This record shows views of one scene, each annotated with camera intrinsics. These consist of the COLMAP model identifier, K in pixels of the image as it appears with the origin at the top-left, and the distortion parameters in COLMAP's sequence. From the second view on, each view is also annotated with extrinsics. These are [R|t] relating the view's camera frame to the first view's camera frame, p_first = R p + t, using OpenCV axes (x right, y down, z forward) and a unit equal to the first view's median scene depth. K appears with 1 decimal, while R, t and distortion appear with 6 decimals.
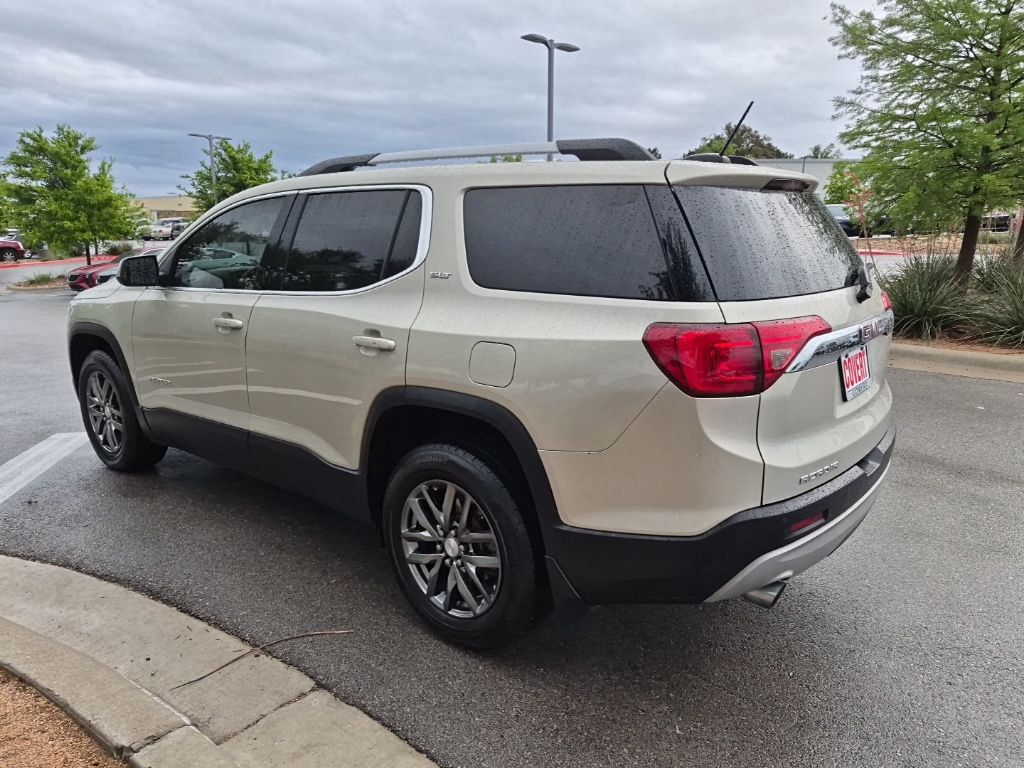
lens RADIAL K [[713.6, 0, 515.0], [0, 713.6, 381.8], [0, 0, 1]] dist [0.068526, -0.061837]
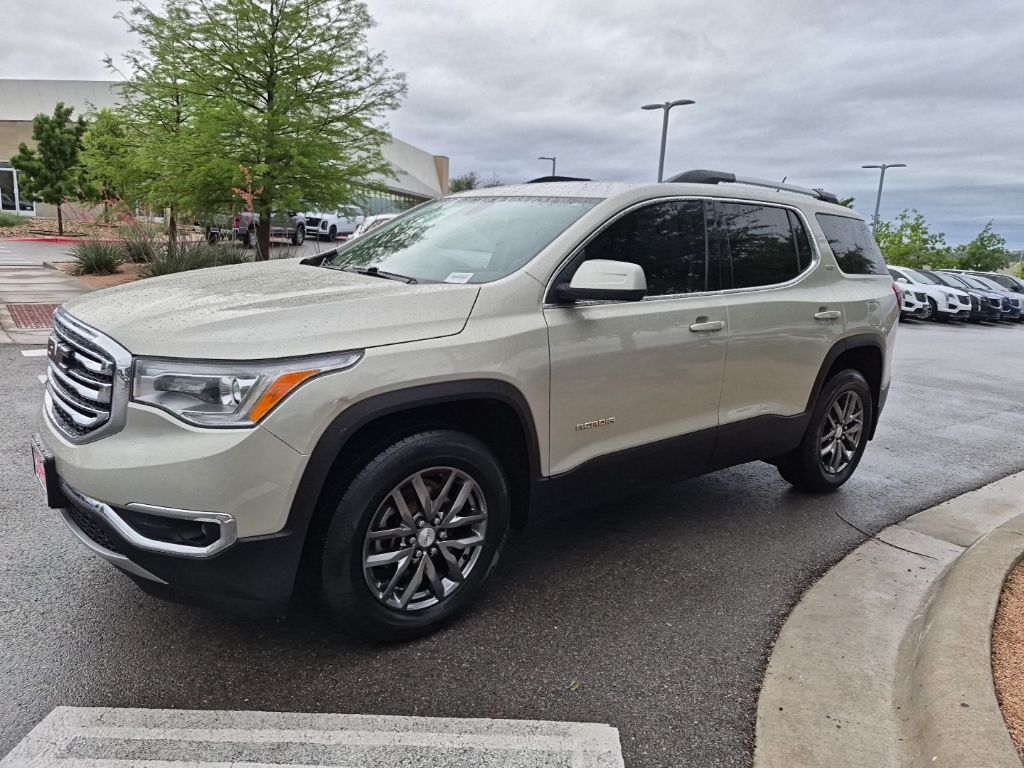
lens RADIAL K [[713.6, 0, 505.3], [0, 713.6, 380.5], [0, 0, 1]] dist [0.068526, -0.061837]
pose [[0.188803, -0.182453, 0.964917, -1.713127], [0.160030, 0.975170, 0.153079, -0.247673], [-0.968888, 0.125514, 0.213313, 1.289698]]
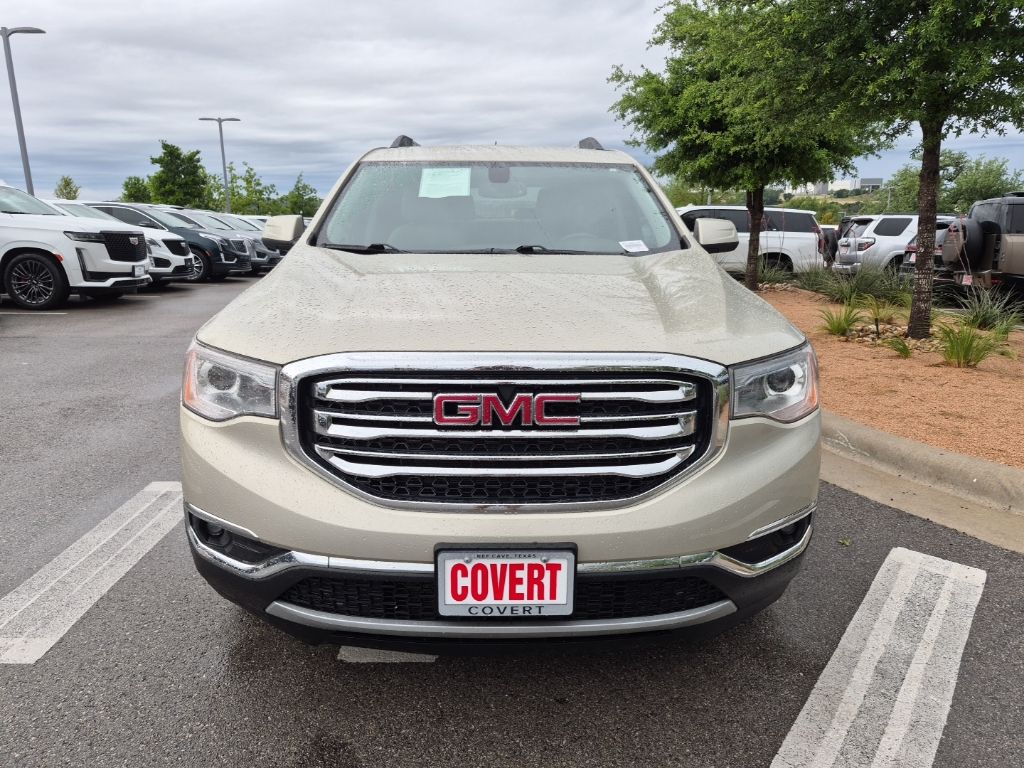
lens RADIAL K [[713.6, 0, 507.5], [0, 713.6, 381.3], [0, 0, 1]] dist [0.068526, -0.061837]
pose [[-0.662788, -0.174255, 0.728250, -1.350602], [0.161243, 0.916519, 0.366052, -0.492368], [-0.731241, 0.360040, -0.579360, 2.463806]]
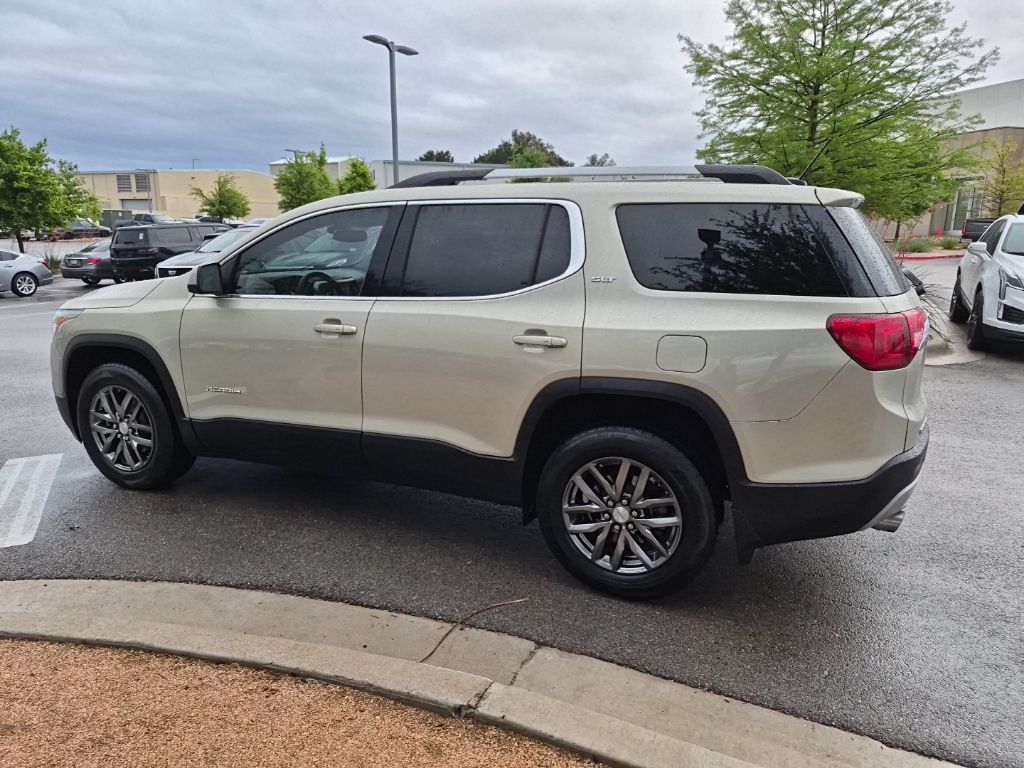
lens RADIAL K [[713.6, 0, 504.1], [0, 713.6, 387.8], [0, 0, 1]] dist [0.068526, -0.061837]
pose [[0.963809, -0.051282, 0.261614, -0.527119], [0.049538, 0.998684, 0.013261, 0.001263], [-0.261950, 0.000179, 0.965082, -0.063742]]
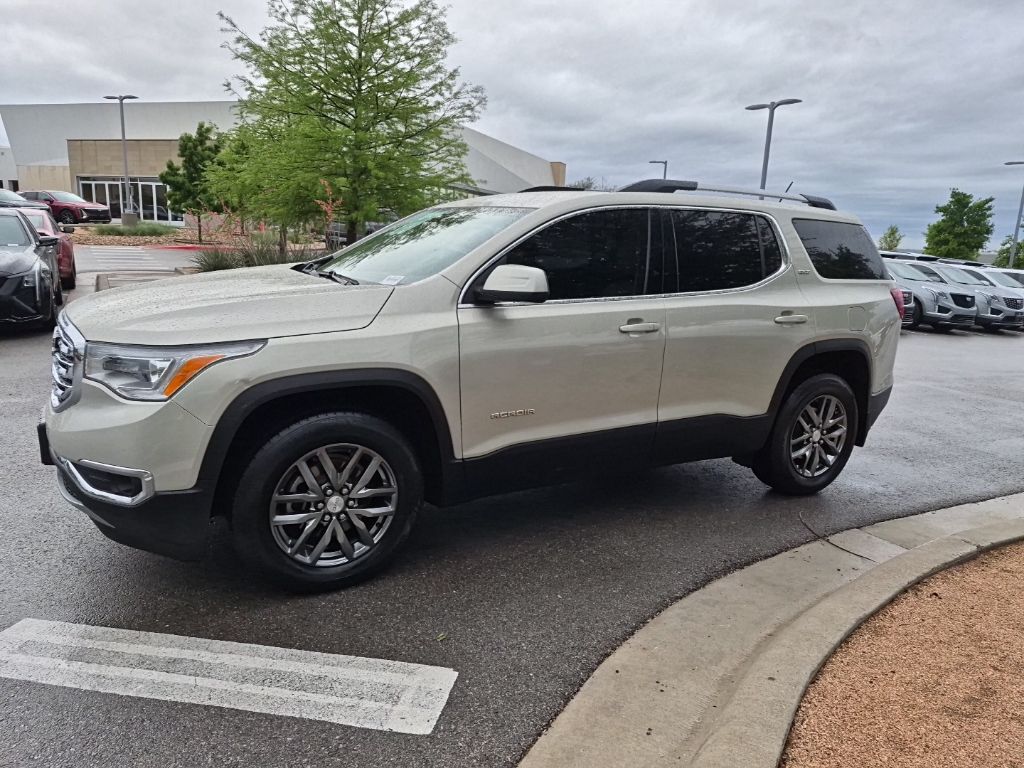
lens RADIAL K [[713.6, 0, 513.7], [0, 713.6, 386.6], [0, 0, 1]] dist [0.068526, -0.061837]
pose [[0.339841, -0.176556, 0.923762, -1.743926], [0.156565, 0.979136, 0.129541, -0.195645], [-0.927359, 0.100606, 0.360393, 0.970099]]
